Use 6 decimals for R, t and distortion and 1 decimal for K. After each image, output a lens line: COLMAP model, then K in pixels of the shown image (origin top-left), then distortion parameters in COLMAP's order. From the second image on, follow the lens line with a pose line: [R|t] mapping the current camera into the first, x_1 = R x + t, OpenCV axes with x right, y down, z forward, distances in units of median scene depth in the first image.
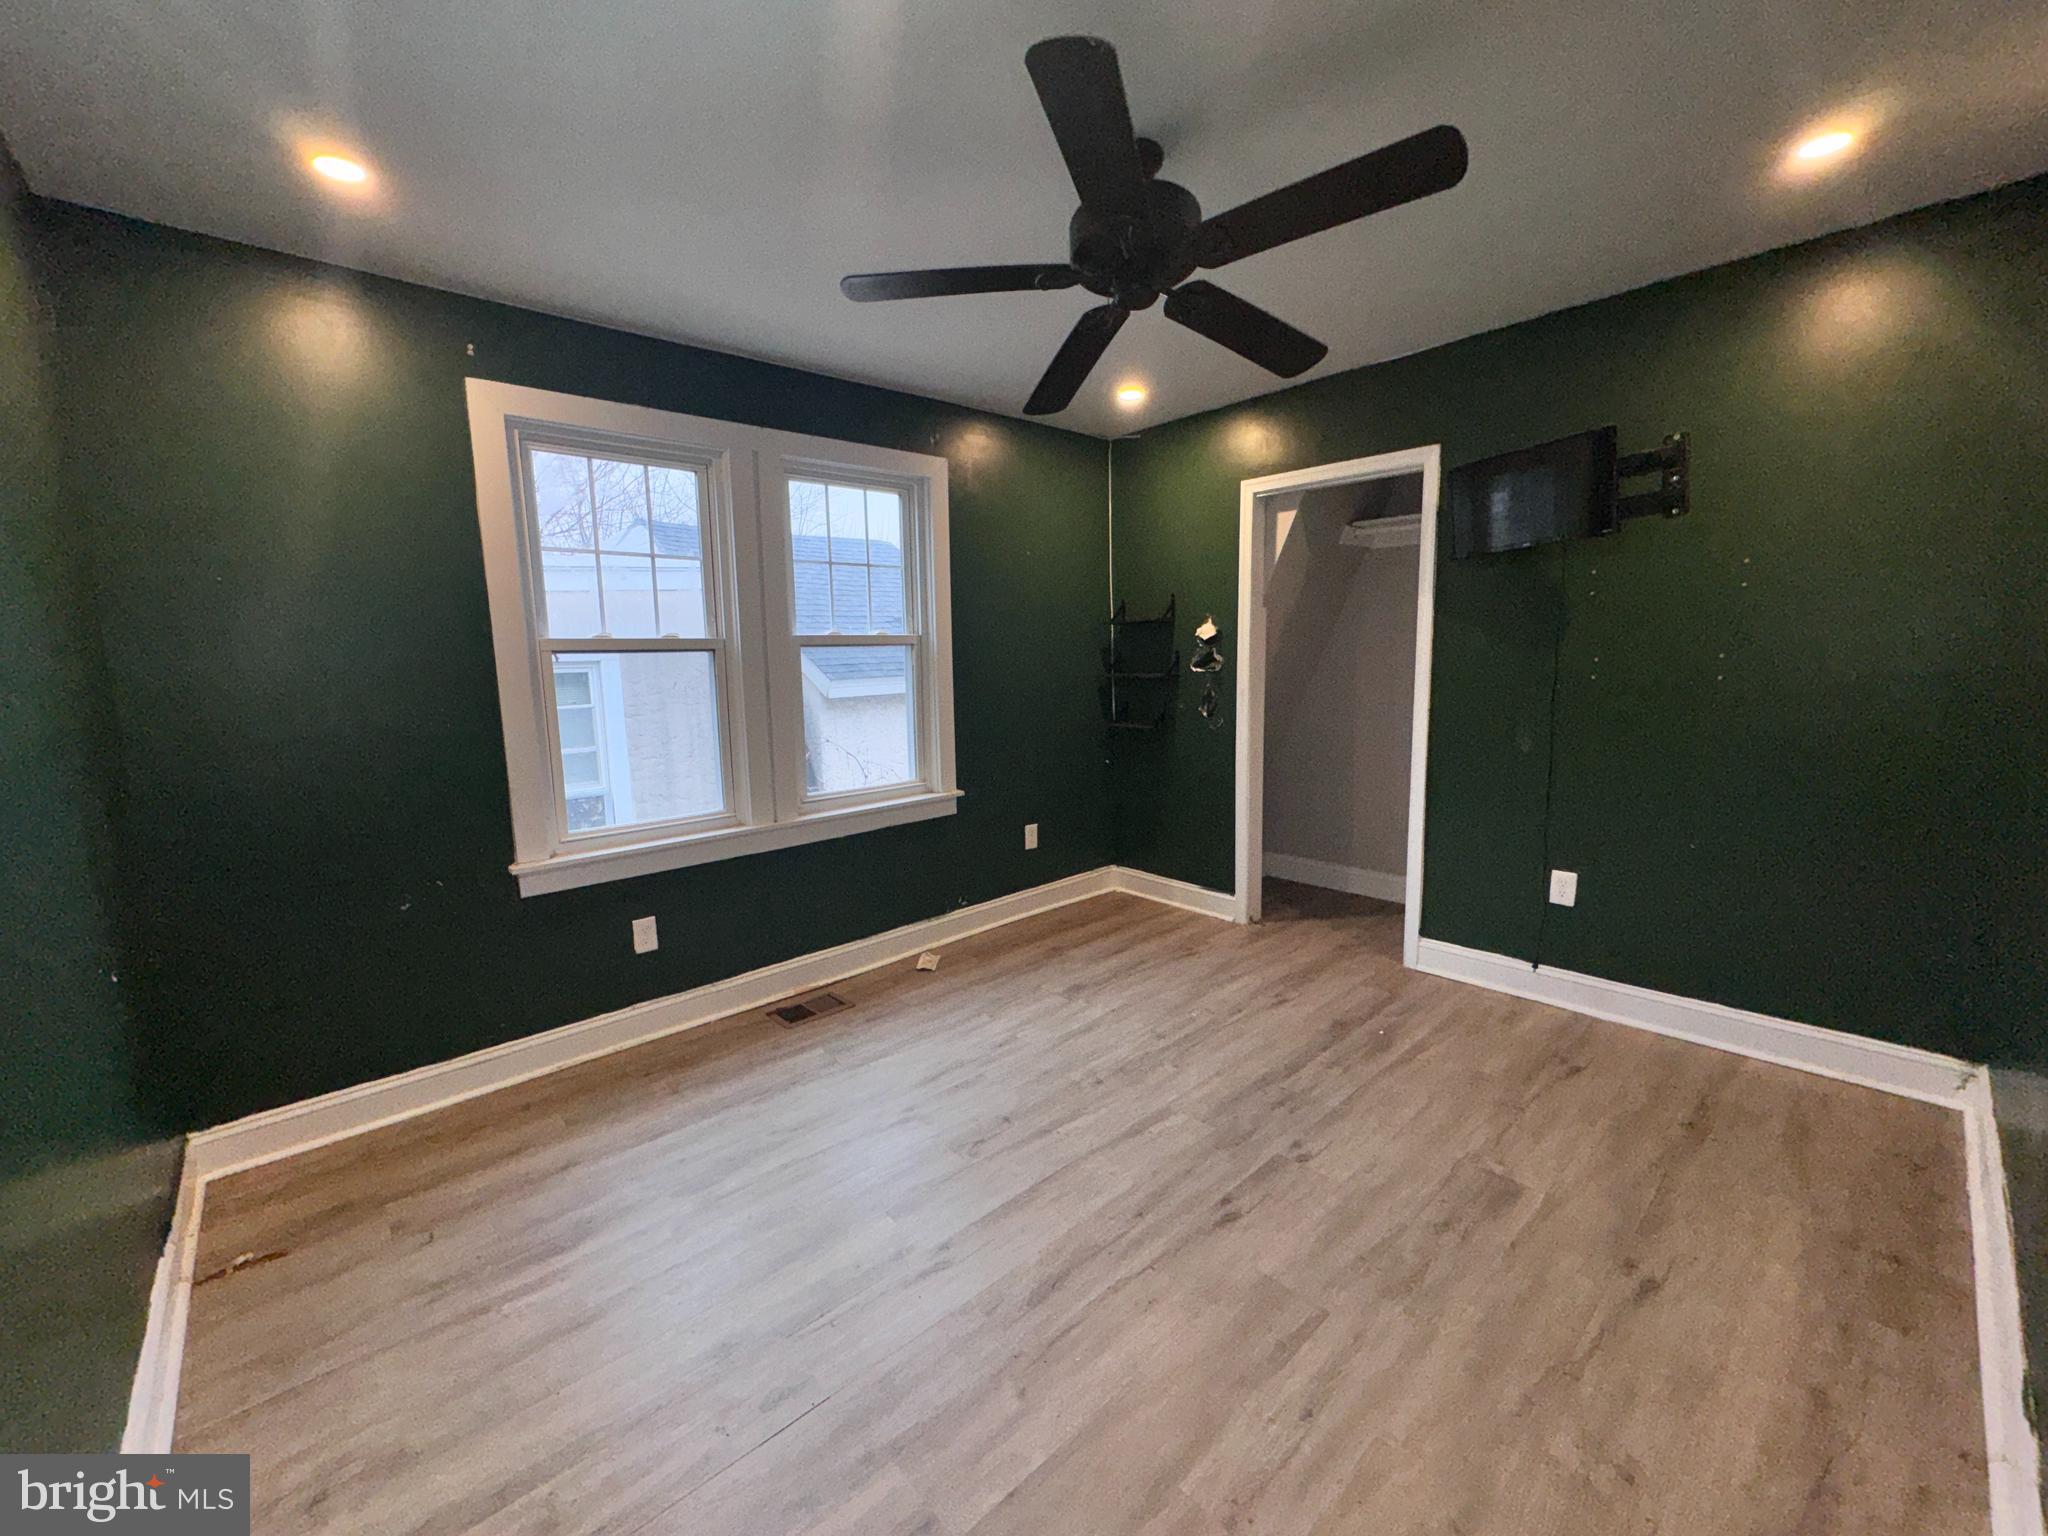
lens RADIAL K [[816.4, 0, 1019.6], [0, 816.4, 769.2], [0, 0, 1]] dist [-0.003951, -0.000081]
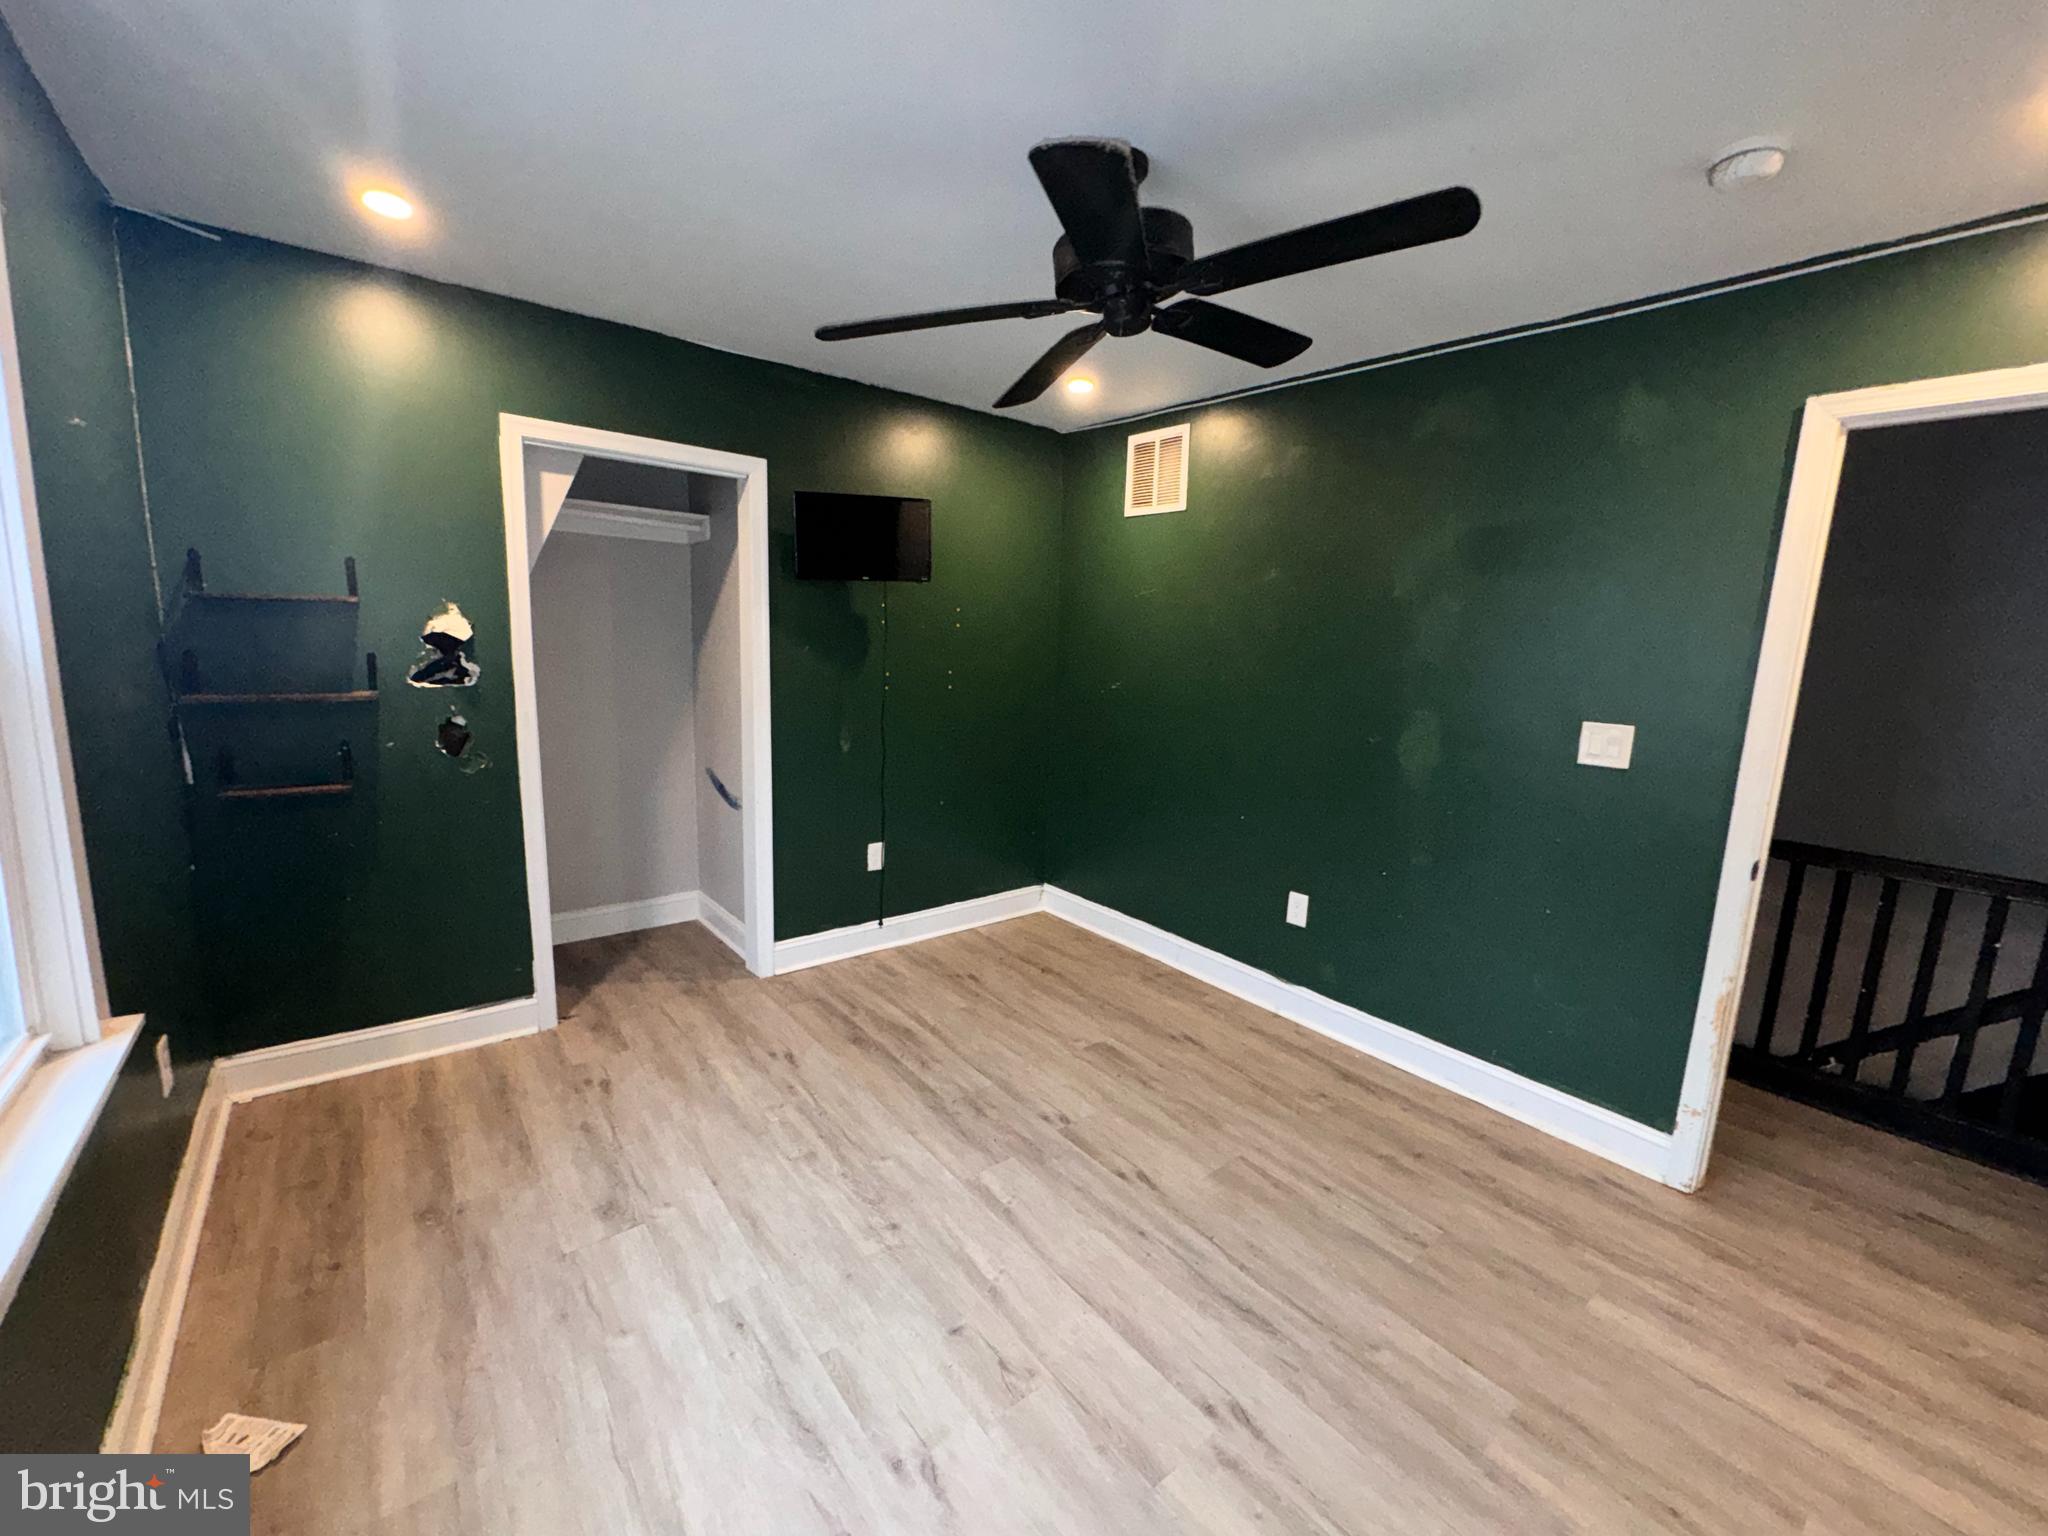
lens RADIAL K [[817.9, 0, 1017.2], [0, 817.9, 773.4], [0, 0, 1]] dist [-0.002107, -0.000146]
pose [[0.055212, -0.143585, 0.988097, -0.586688], [0.100256, 0.985402, 0.137592, -0.141543], [-0.993429, 0.091466, 0.068802, 0.744917]]
